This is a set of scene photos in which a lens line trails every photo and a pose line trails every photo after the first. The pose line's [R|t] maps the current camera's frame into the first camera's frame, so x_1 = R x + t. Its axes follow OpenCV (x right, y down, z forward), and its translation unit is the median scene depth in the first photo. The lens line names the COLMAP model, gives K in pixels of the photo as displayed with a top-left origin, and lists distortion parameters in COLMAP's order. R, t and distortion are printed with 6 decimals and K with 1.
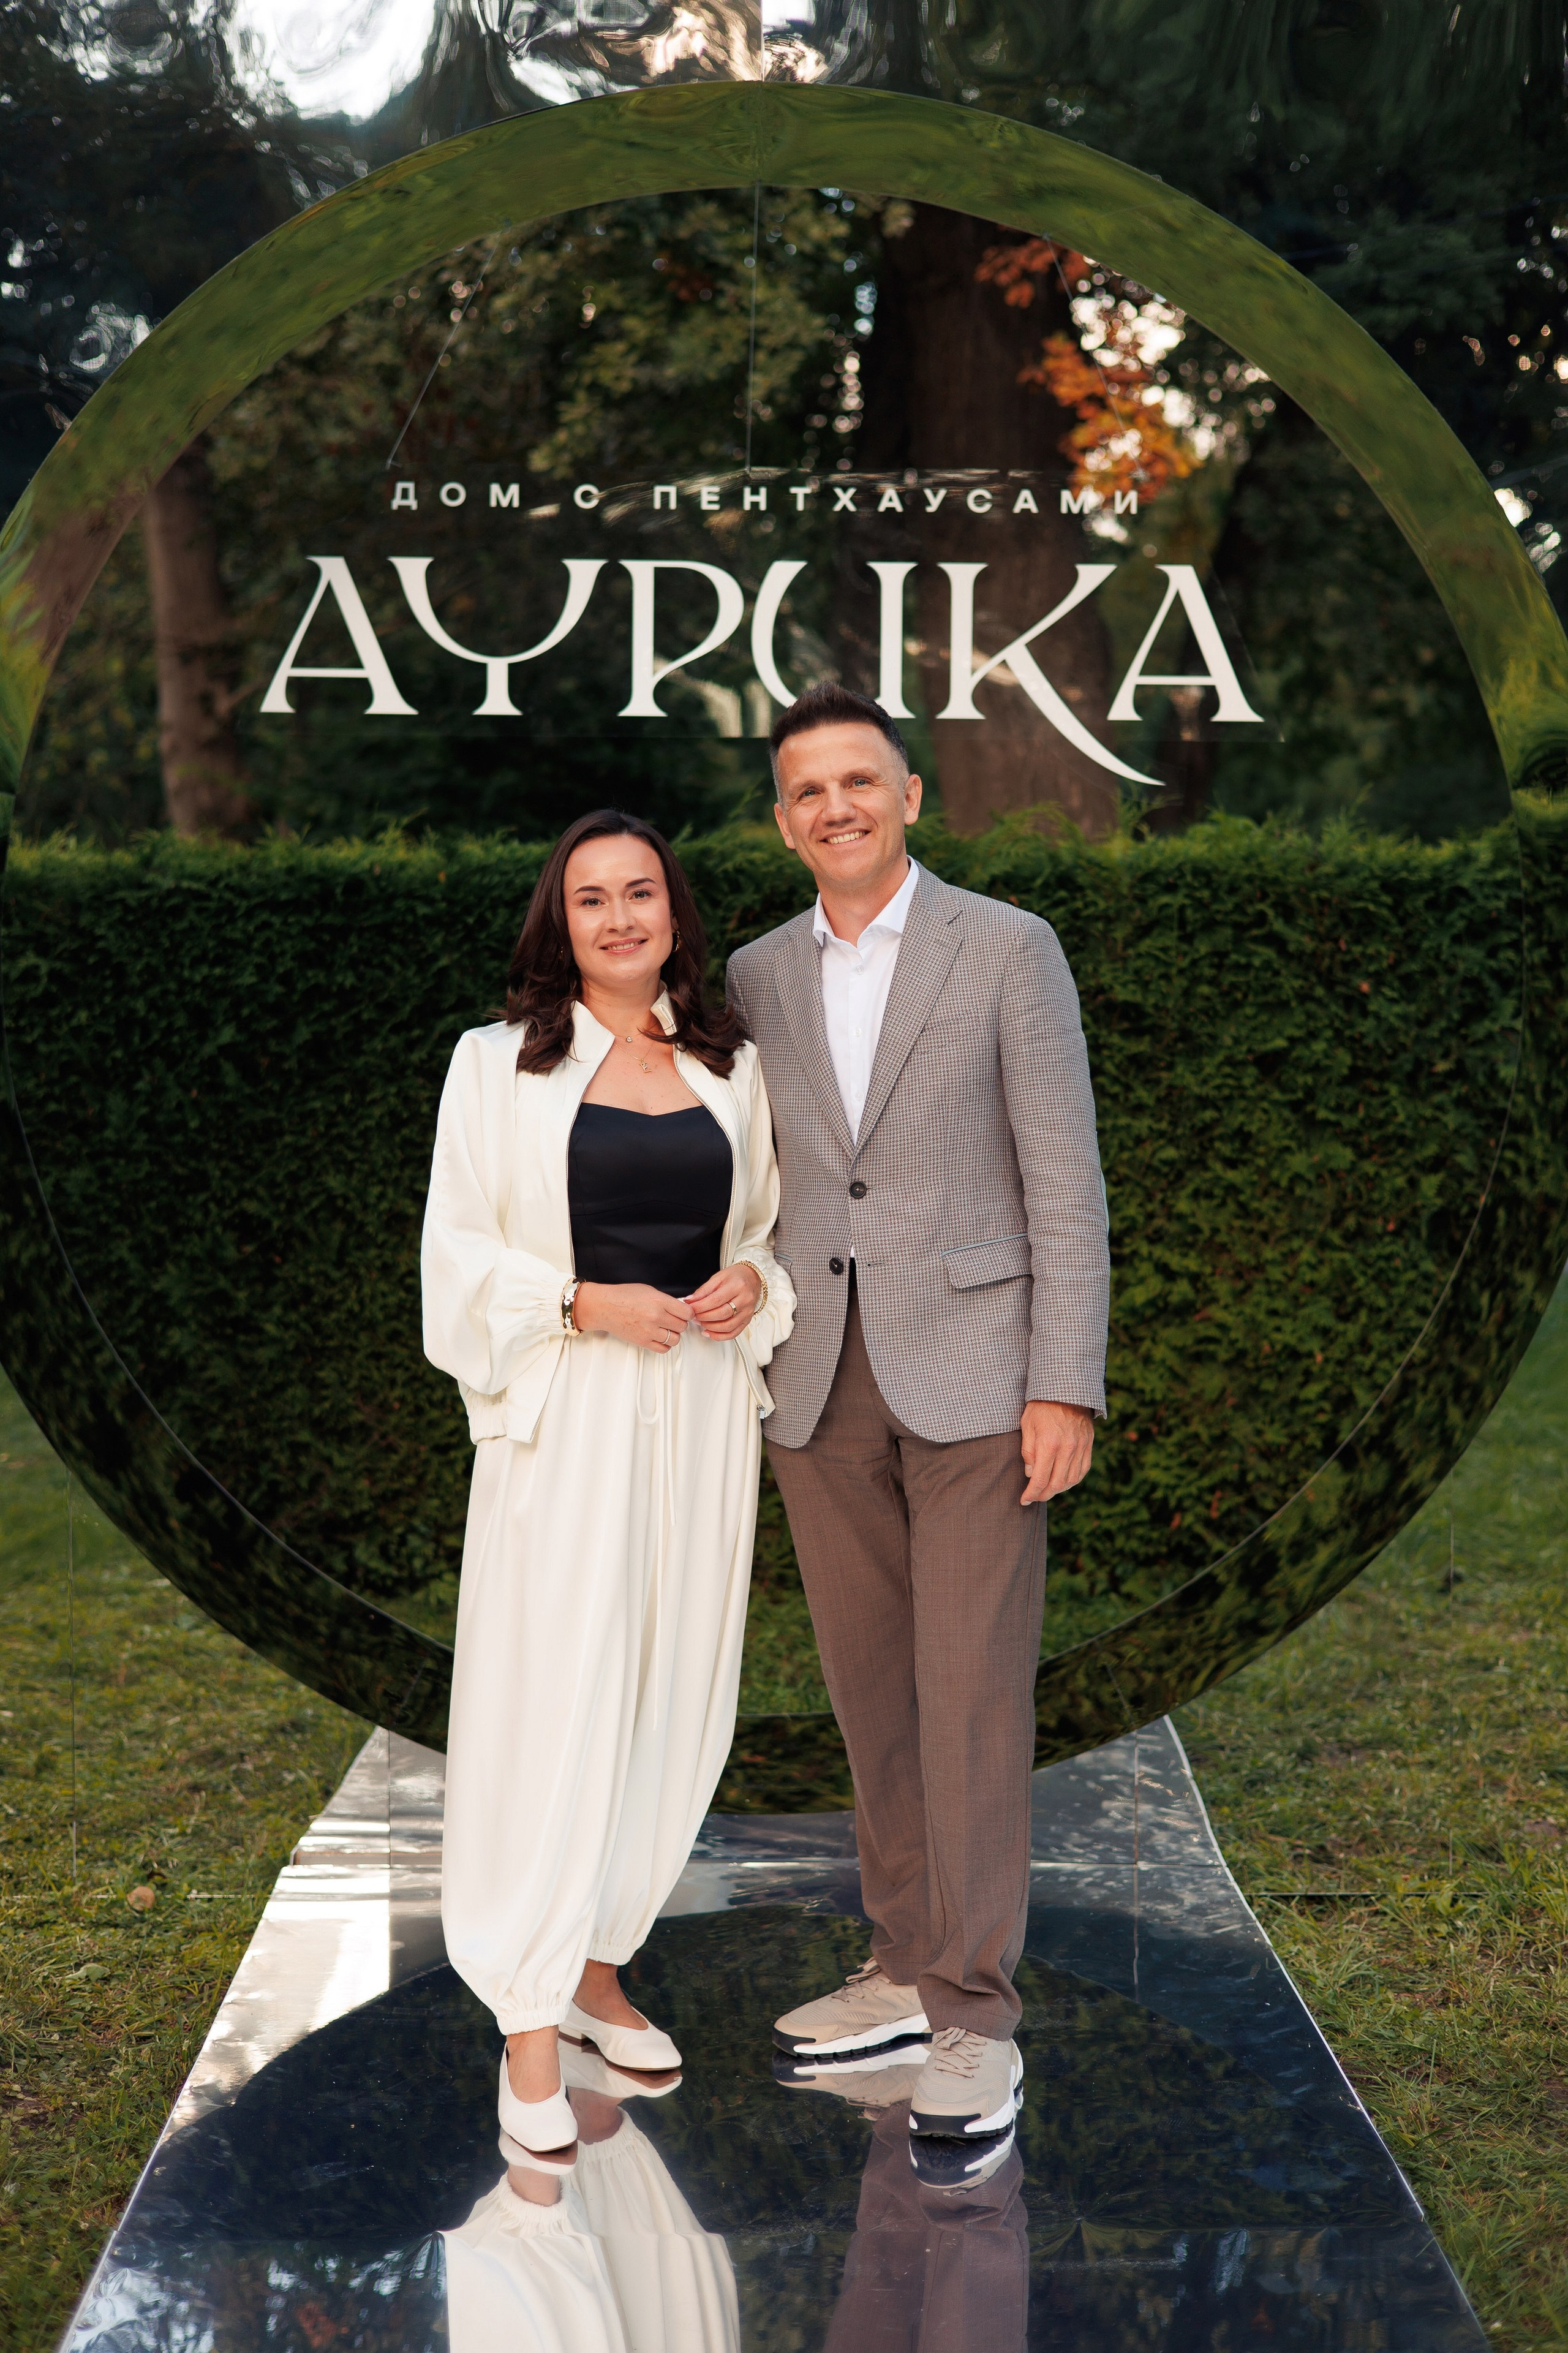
lens RADIAL K [[3199.9, 0, 732.9], [0, 3199.9, 1201.1], [0, 0, 1]] dist [0.059583, 0.000000]
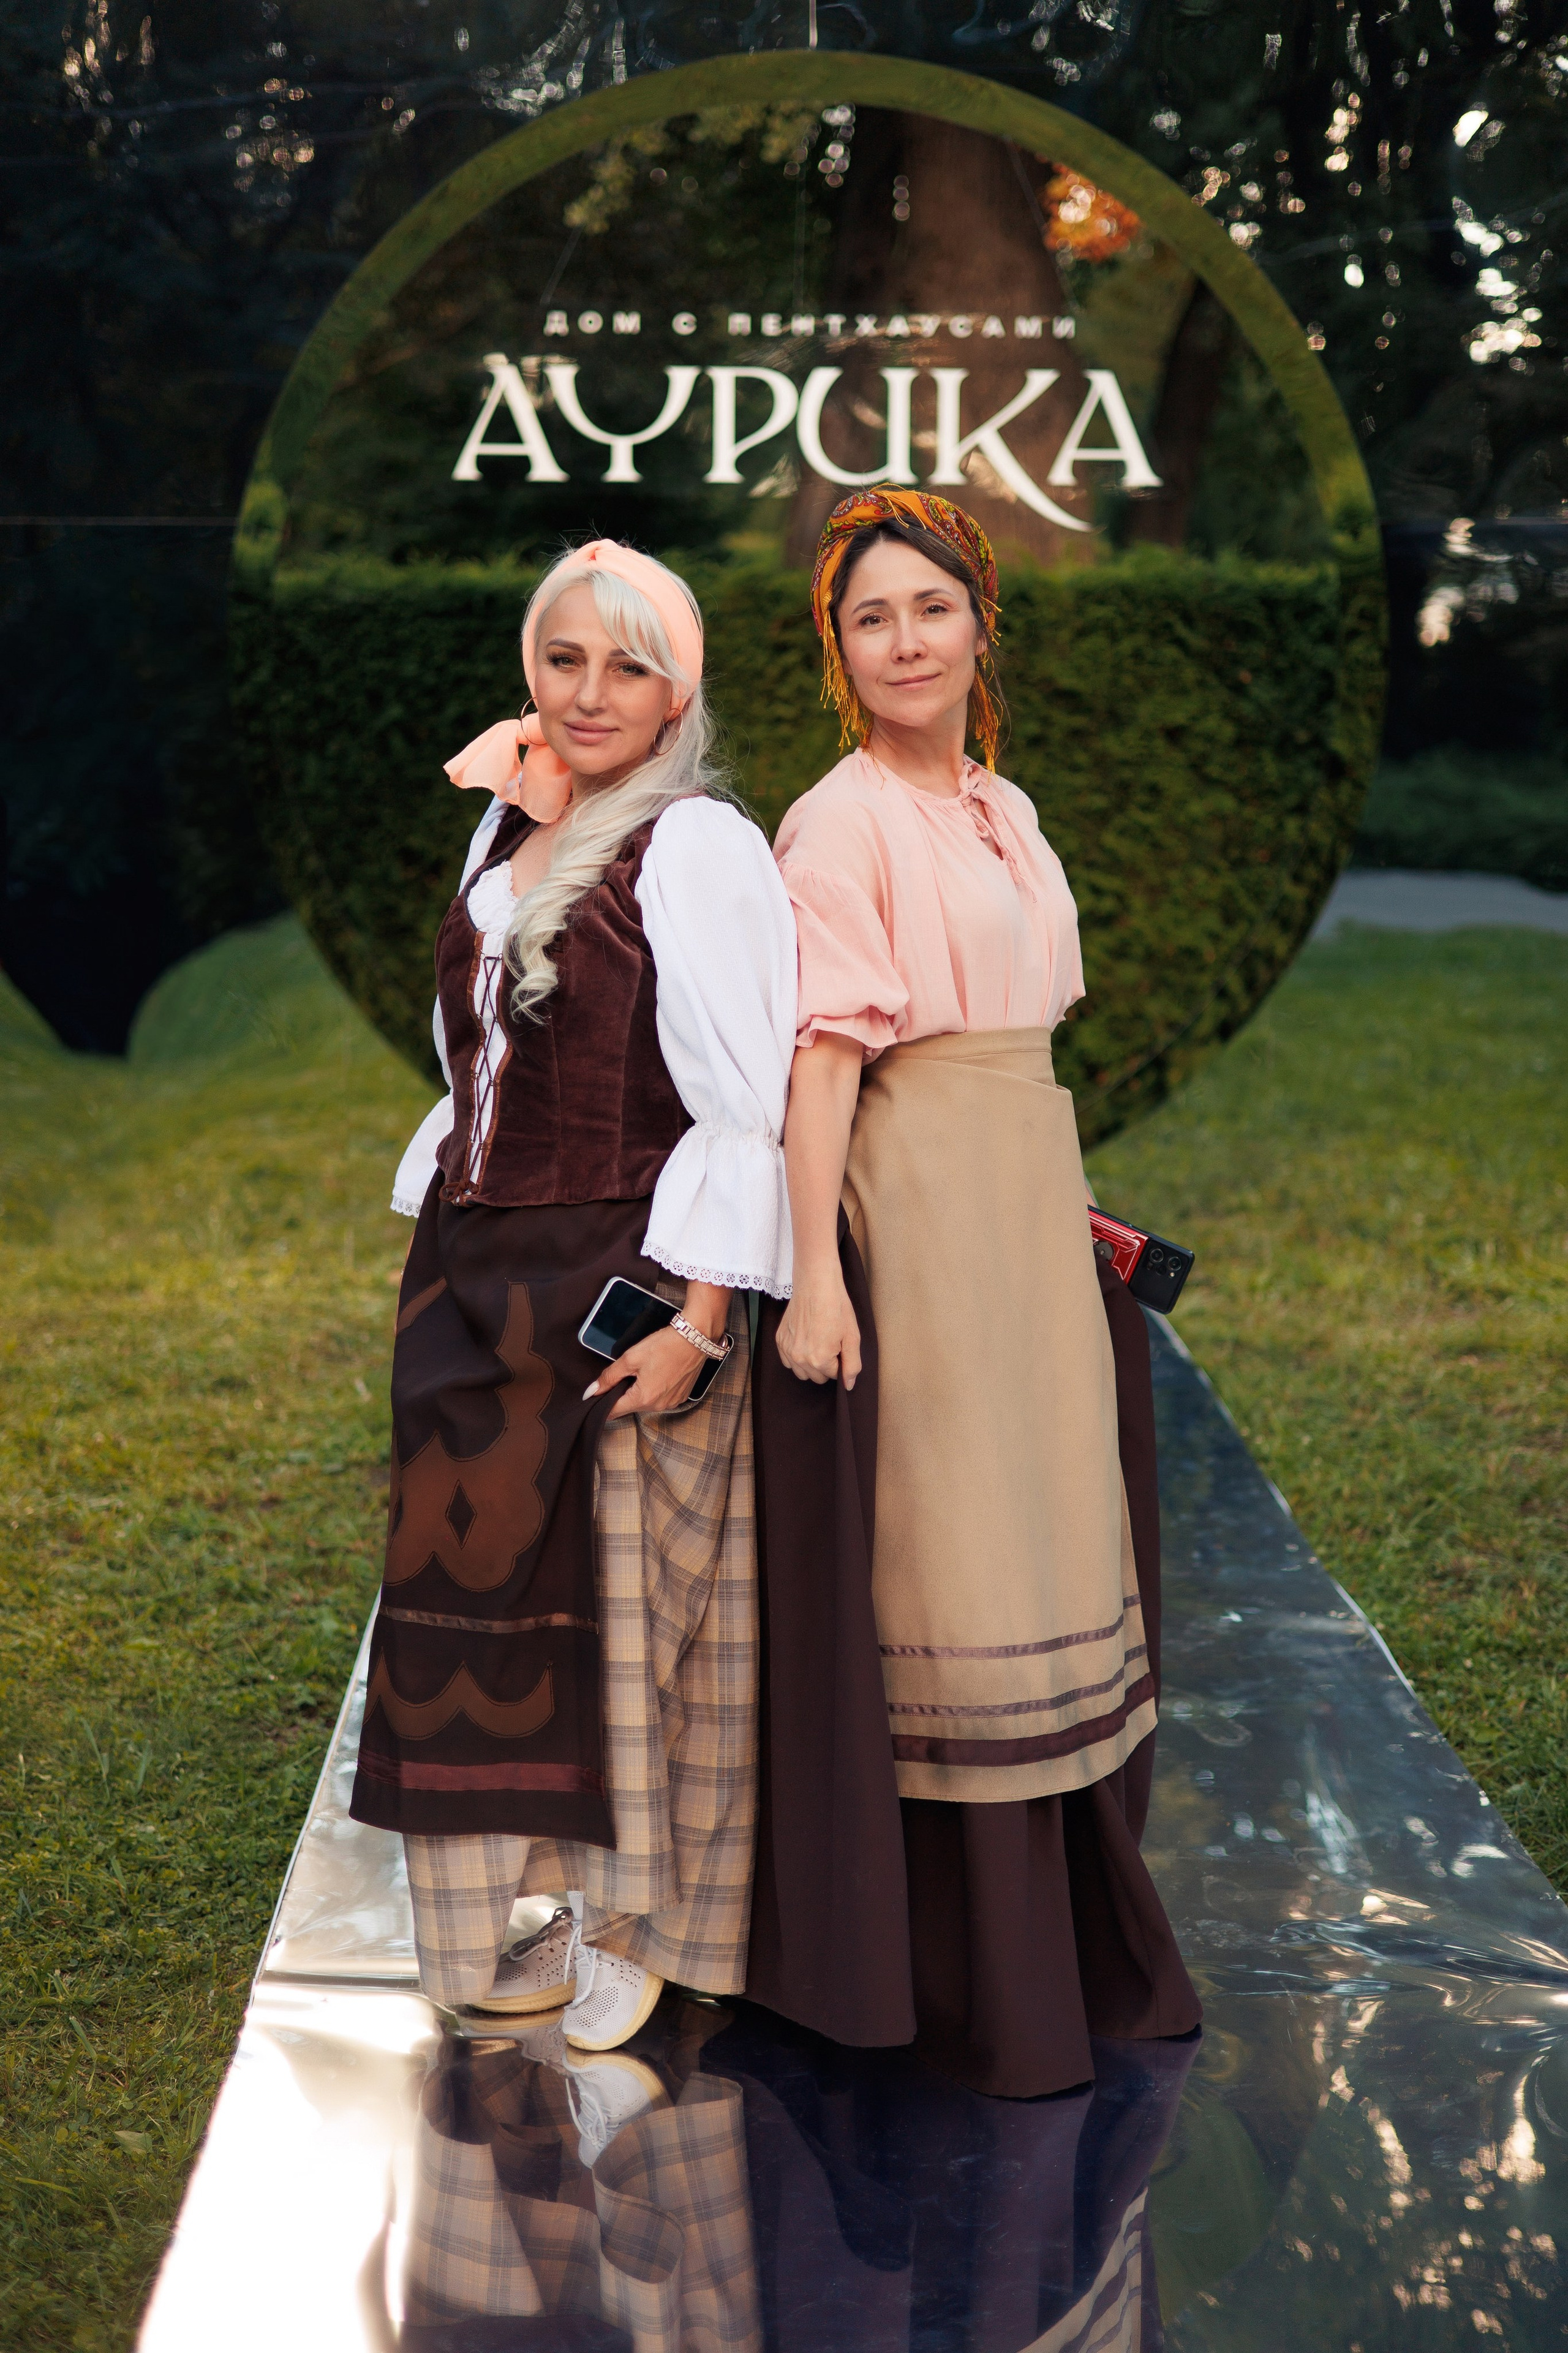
lens RADIAL K [[3307.3, 0, 727.4], [0, 3307.3, 1113.8], [0, 0, 1]] dist [0.071508, 0.000000]
pose [[0.999984, 0.002178, 0.005148, -0.027202], [-0.002471, 0.998331, 0.057701, 0.036497], [-0.005013, -0.057712, 0.998321, -0.399132]]
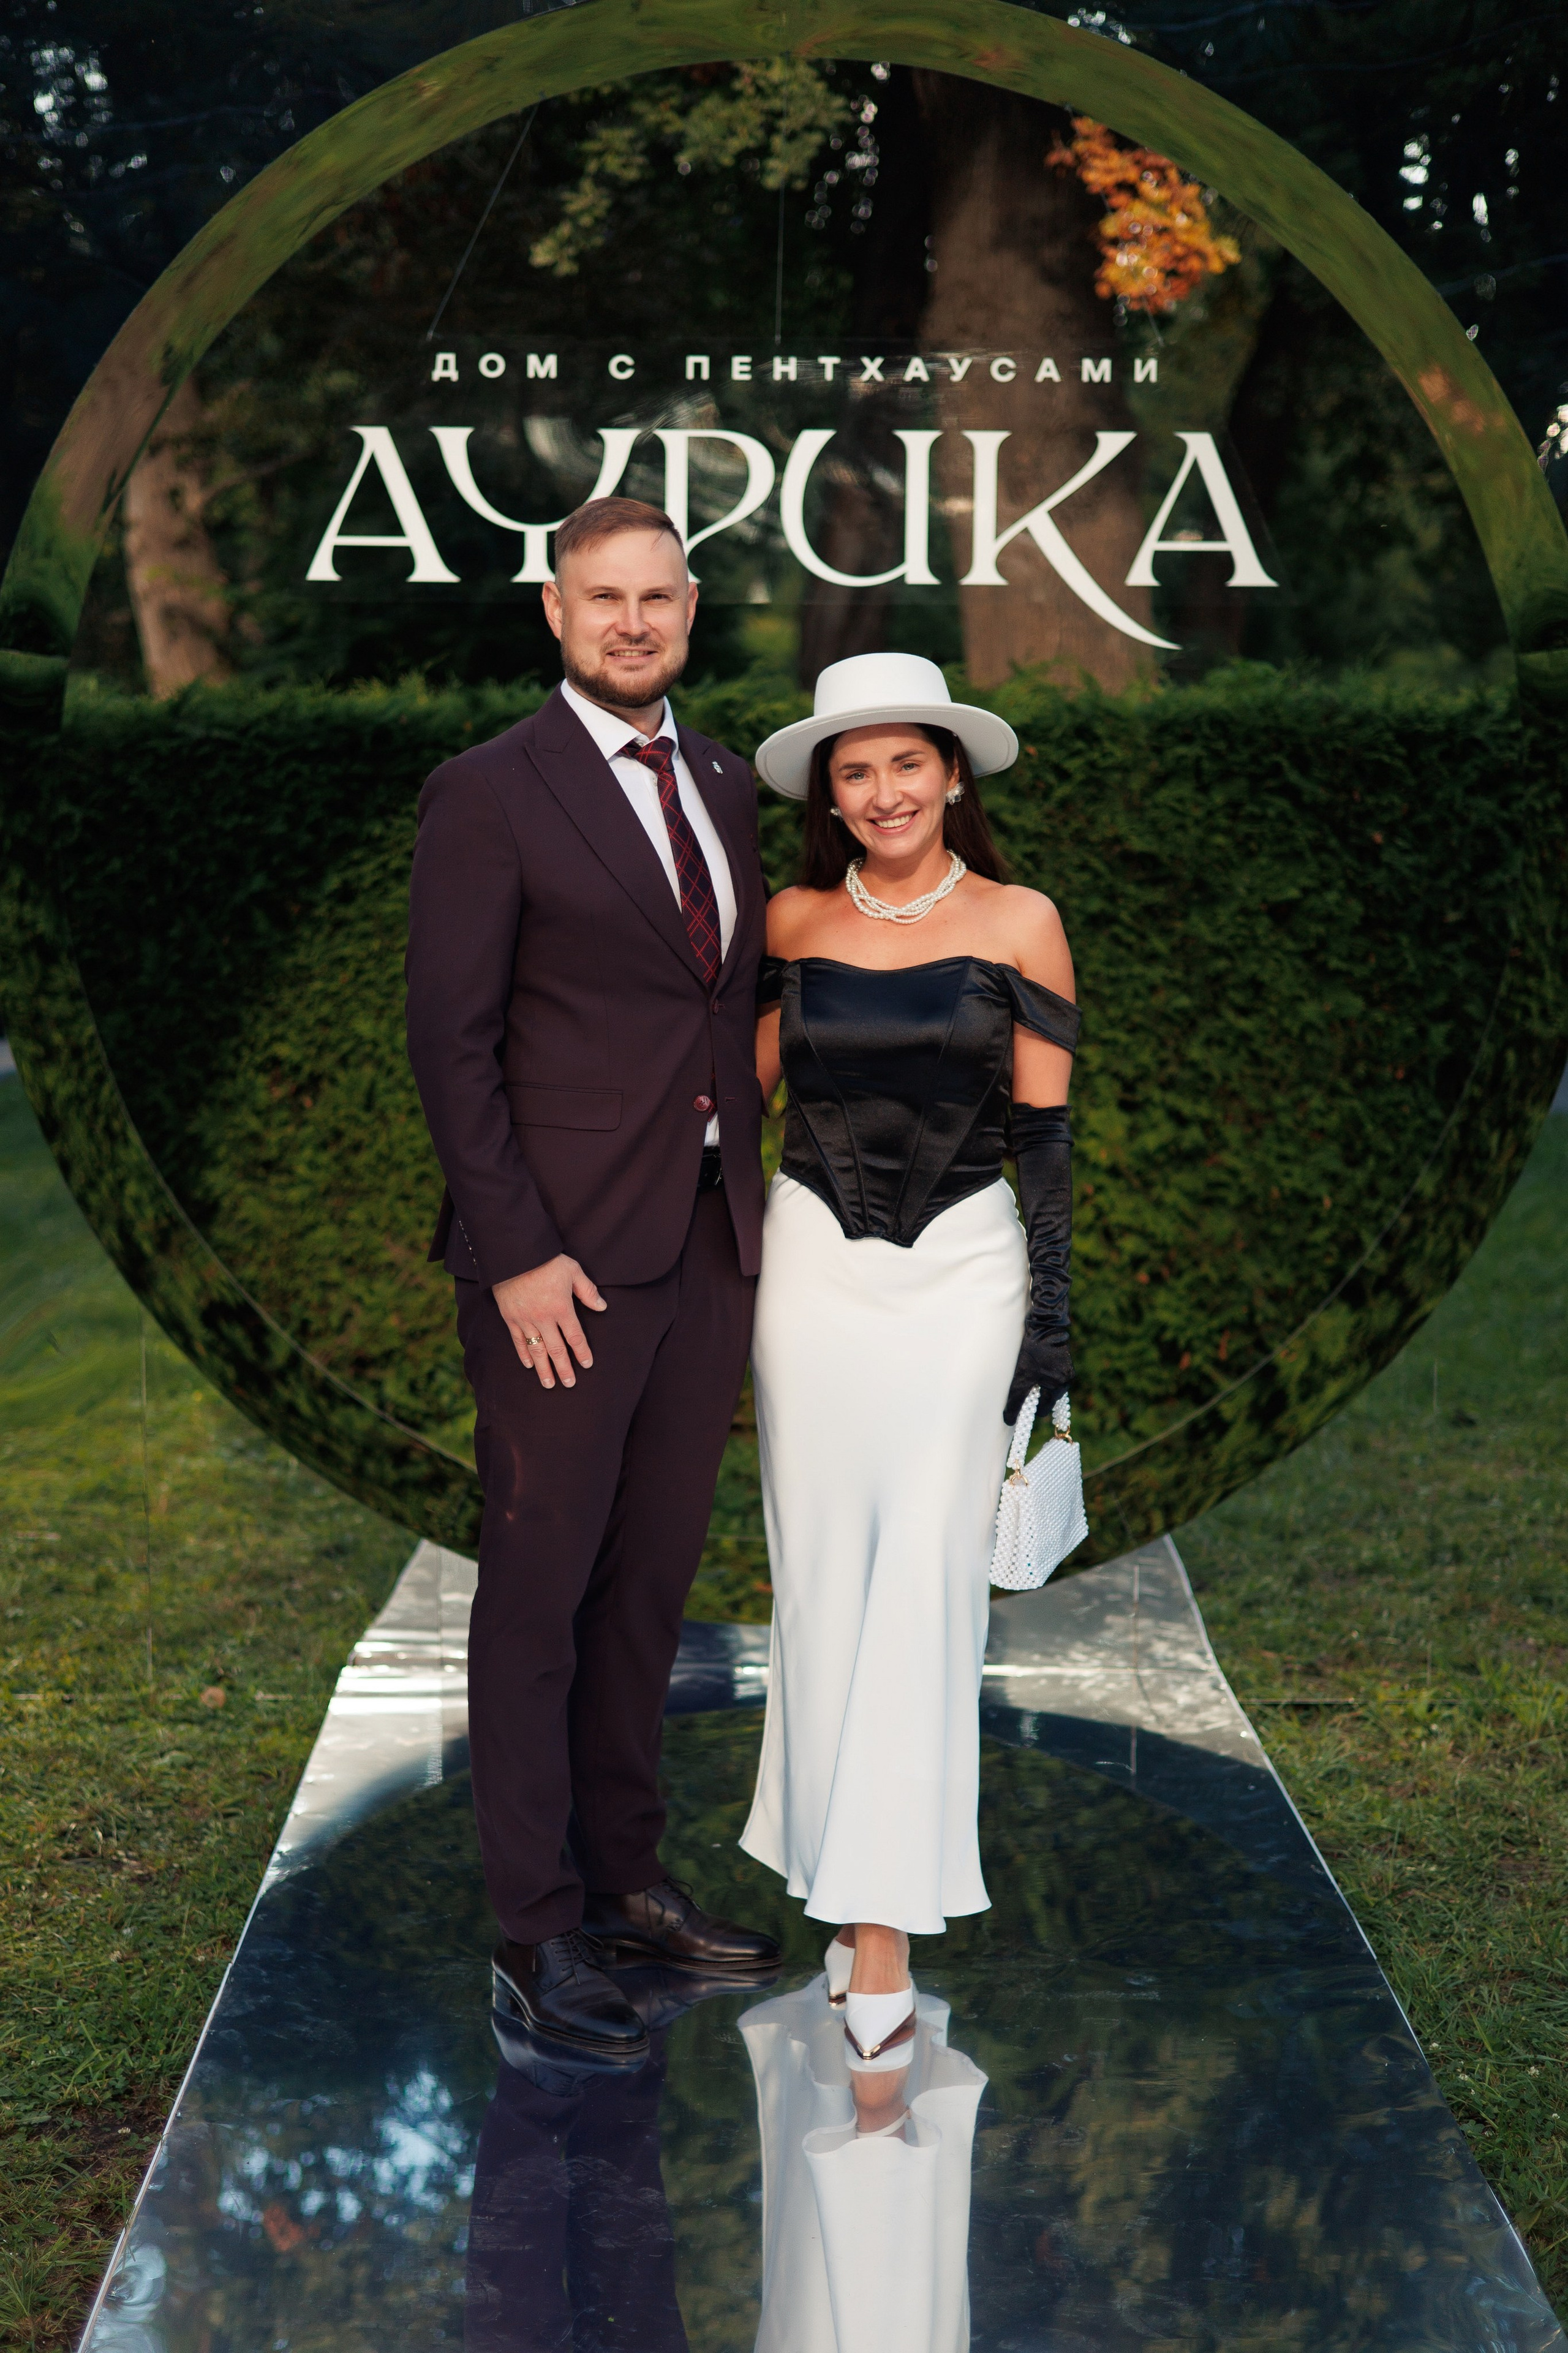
lens RADIAL K [[3481.2, 0, 673.8], [0, 3481.2, 1266.5], [0, 0, 1]] dist [0.060489, 0.000000]
pose [[0.999873, 0.003994, -0.015421, -0.008343], [-0.002926, 0.997636, 0.068652, -0.006621], [0.015659, -0.068598, 0.997521, -0.115991]]
